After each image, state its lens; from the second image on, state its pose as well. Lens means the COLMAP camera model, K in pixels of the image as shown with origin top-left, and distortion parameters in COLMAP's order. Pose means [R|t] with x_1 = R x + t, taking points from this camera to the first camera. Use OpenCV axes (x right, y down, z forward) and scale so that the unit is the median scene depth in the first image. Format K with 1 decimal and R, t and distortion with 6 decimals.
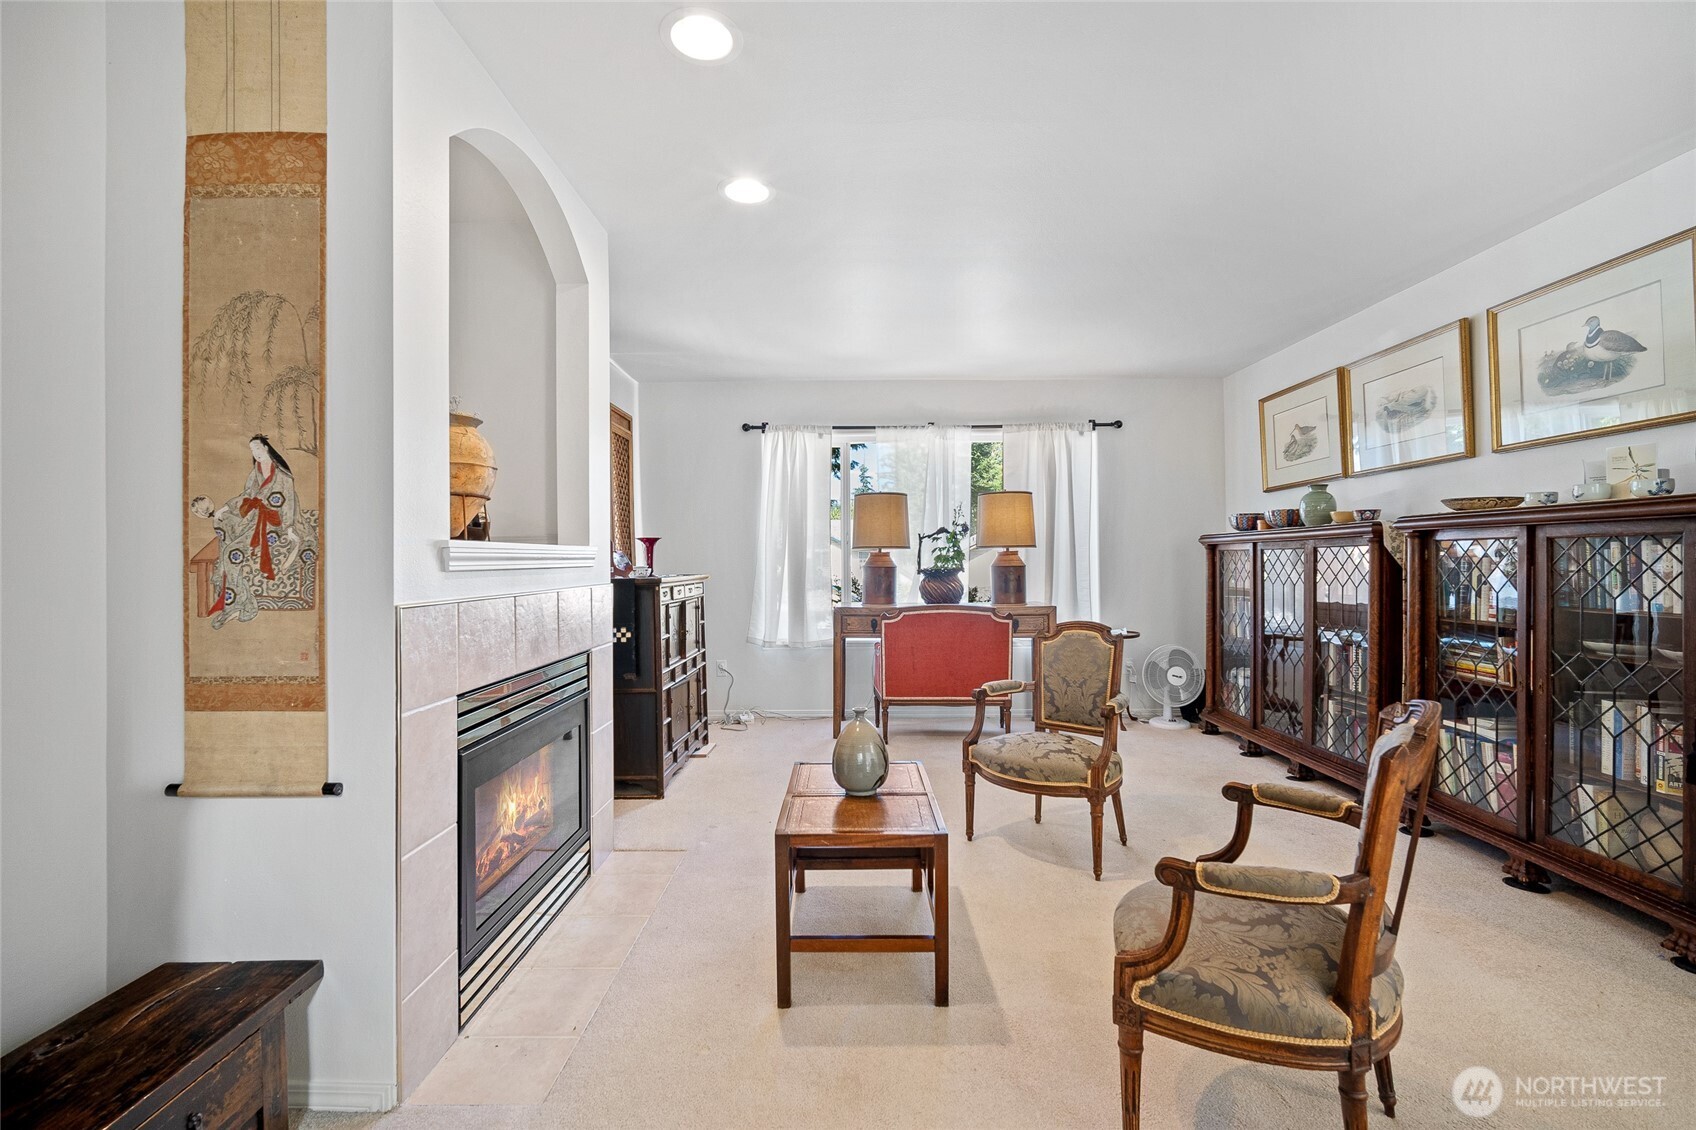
lens RADIAL K [[741.5, 0, 847.6], [0, 741.5, 554.8], [0, 0, 1]] dist [-0.003449, 0.000326]
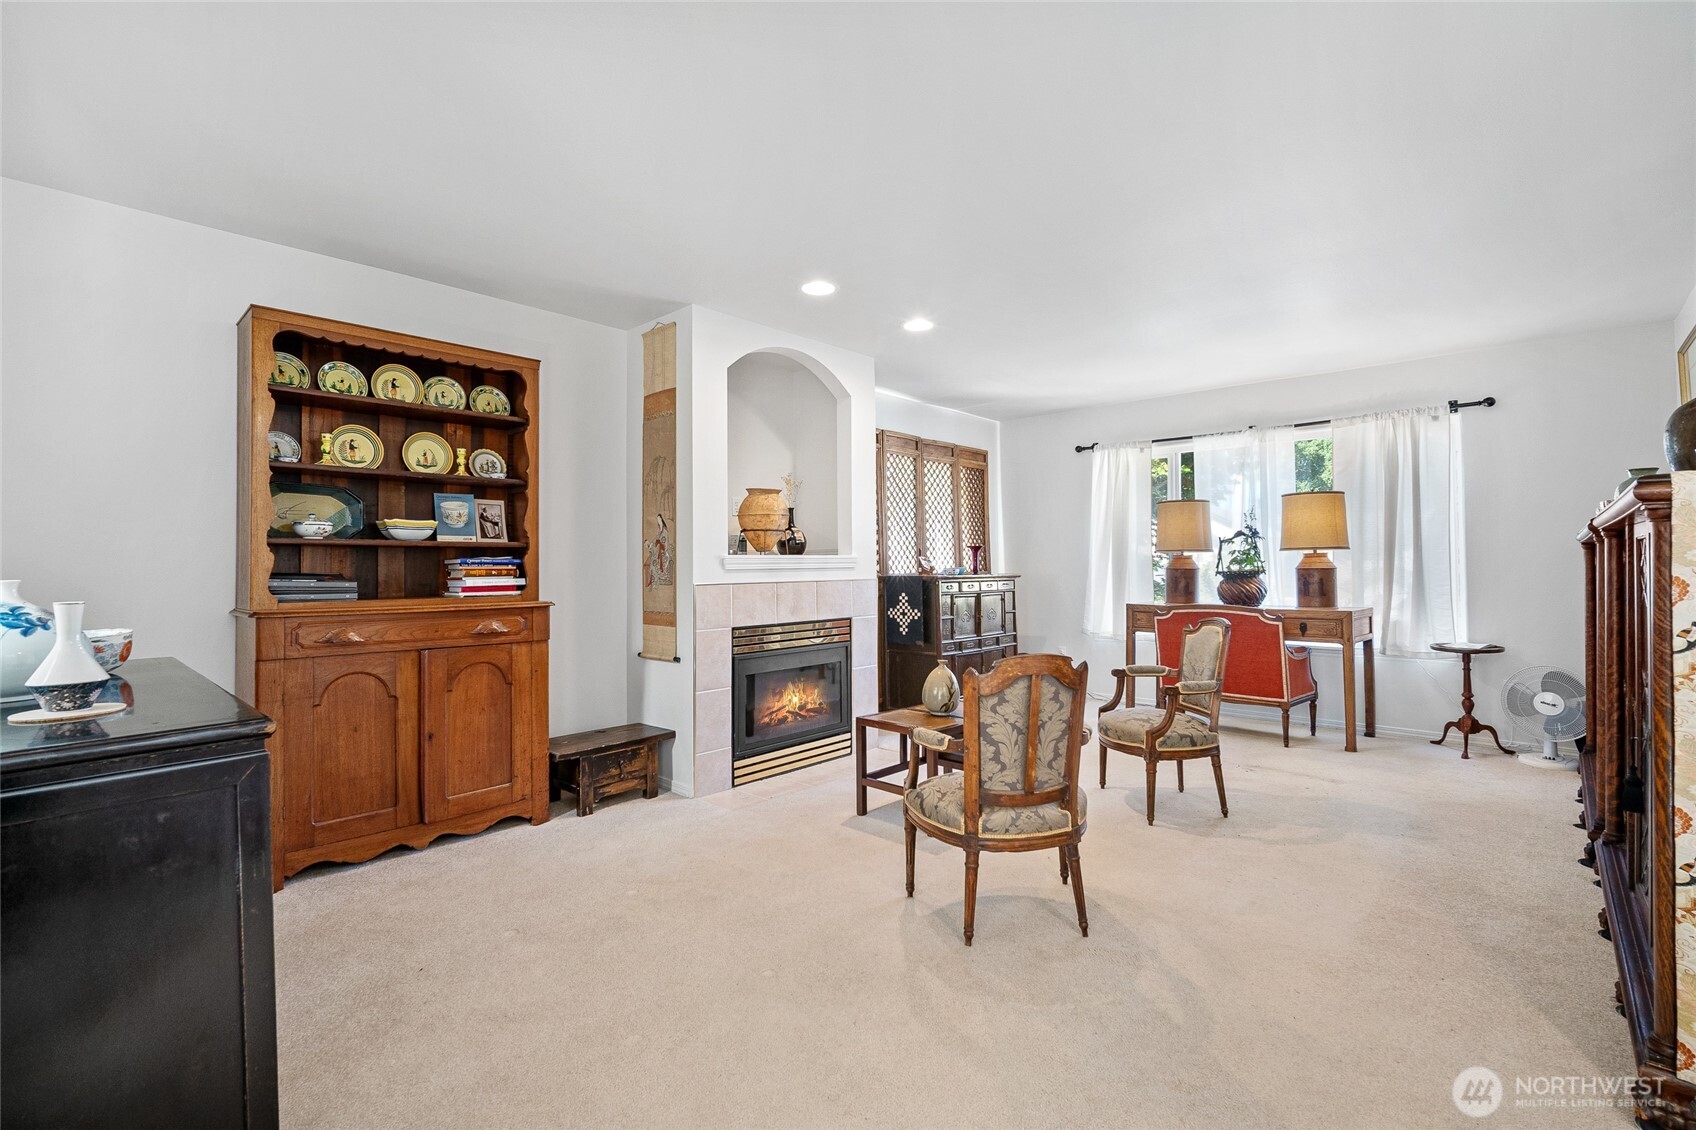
lens RADIAL K [[750.2, 0, 848.3], [0, 750.2, 554.4], [0, 0, 1]] dist [-0.005510, 0.000530]
pose [[0.739797, -0.006317, -0.672800, 0.436189], [0.006597, 0.999976, -0.002136, -0.005584], [0.672798, -0.002858, 0.739821, -0.138095]]
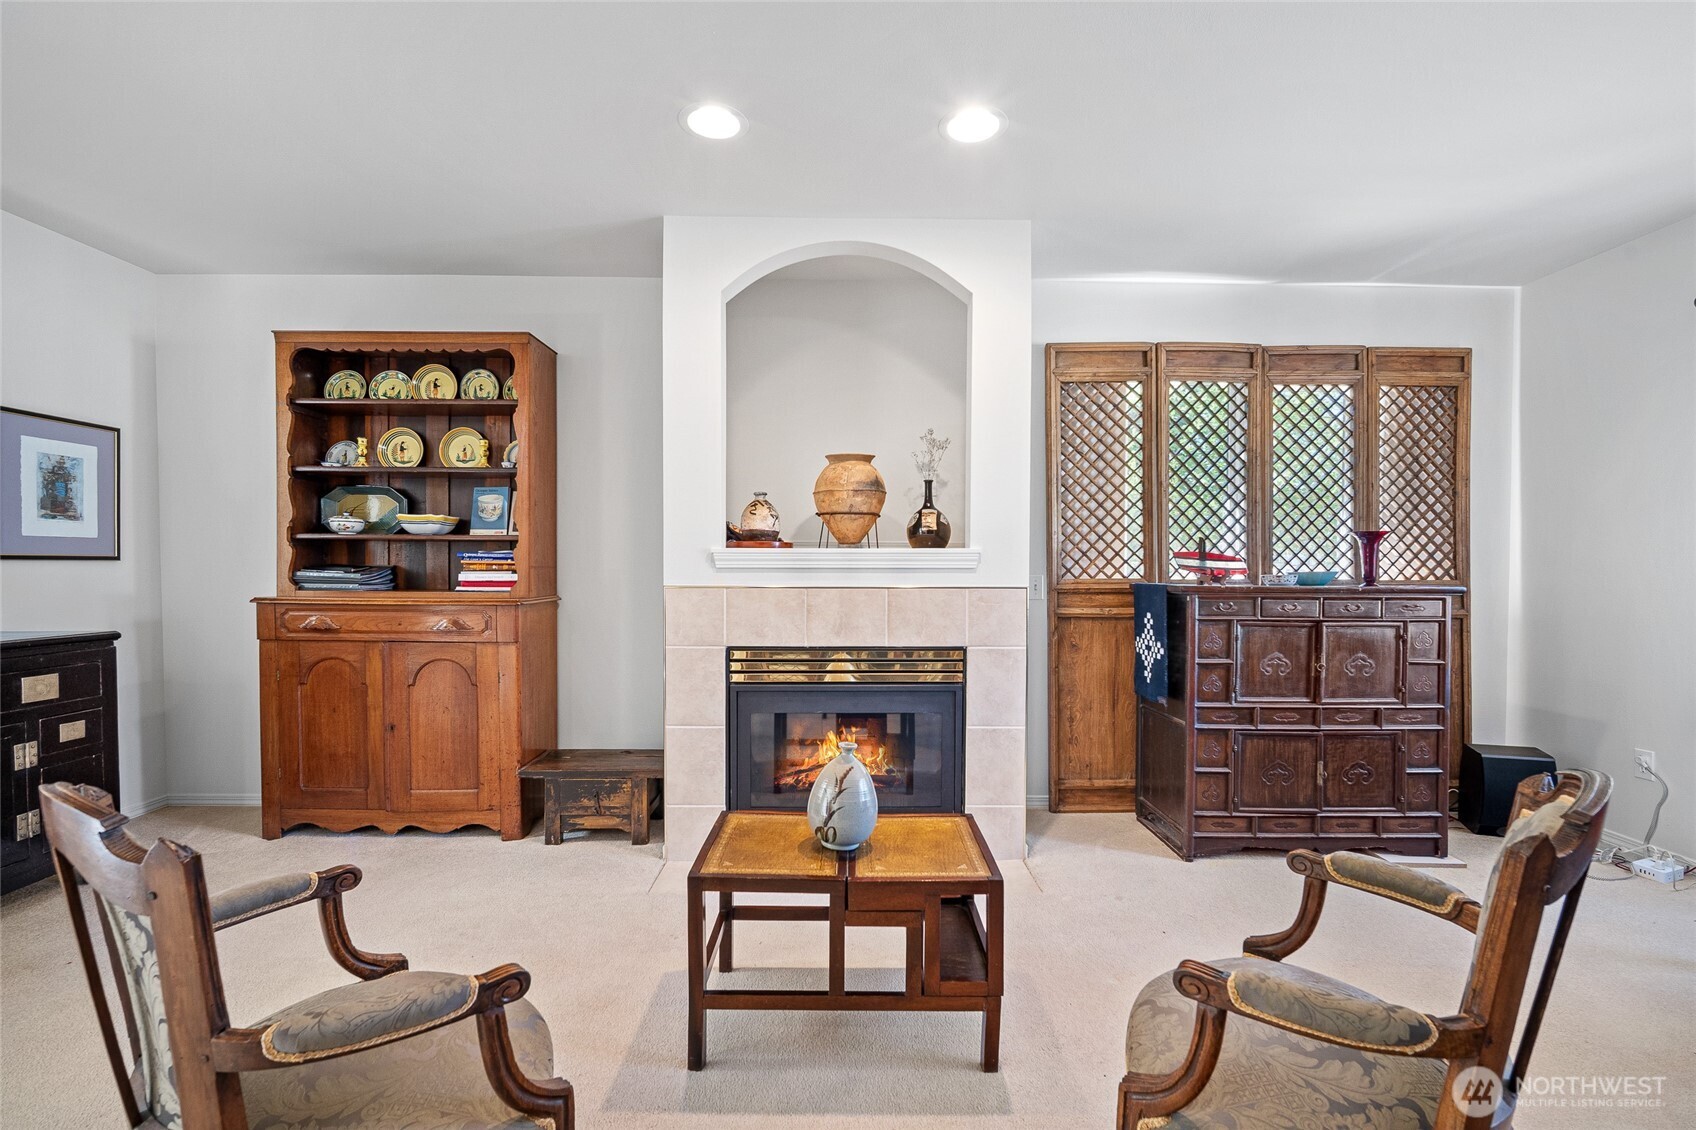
lens RADIAL K [[785.1, 0, 848.0], [0, 785.1, 565.0], [0, 0, 1]] dist [-0.002023, 0.000269]
pose [[0.031521, 0.017562, -0.999349, 0.431200], [0.002912, 0.999840, 0.017663, -0.005499], [0.999499, -0.003466, 0.031465, 0.448174]]
